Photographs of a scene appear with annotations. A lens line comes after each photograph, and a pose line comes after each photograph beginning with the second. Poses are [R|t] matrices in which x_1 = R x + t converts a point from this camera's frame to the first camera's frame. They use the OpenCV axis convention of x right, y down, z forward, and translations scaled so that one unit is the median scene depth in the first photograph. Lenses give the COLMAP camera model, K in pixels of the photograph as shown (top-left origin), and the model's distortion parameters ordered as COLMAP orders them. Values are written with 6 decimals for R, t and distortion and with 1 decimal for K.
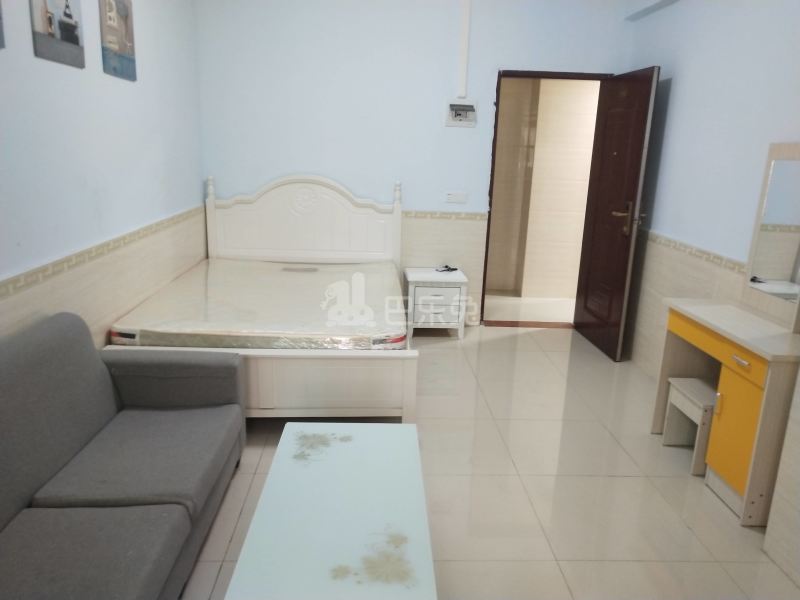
lens RADIAL K [[601.7, 0, 411.0], [0, 601.7, 300.5], [0, 0, 1]] dist [-0.003613, 0.038205]
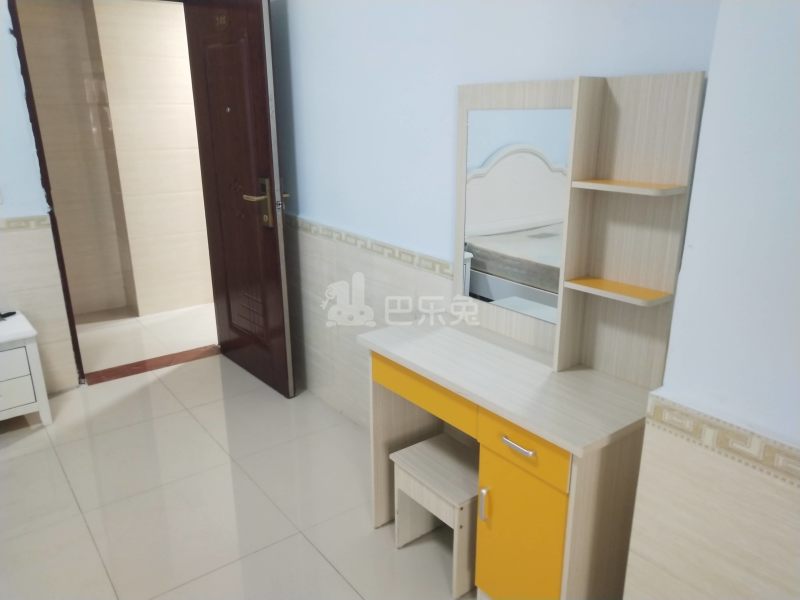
lens RADIAL K [[615.3, 0, 401.7], [0, 615.3, 313.9], [0, 0, 1]] dist [0.006307, 0.005101]
pose [[0.825062, -0.215690, 0.522255, 0.086820], [0.173241, 0.976324, 0.129532, -0.076111], [-0.537829, -0.016396, 0.842895, 0.307613]]
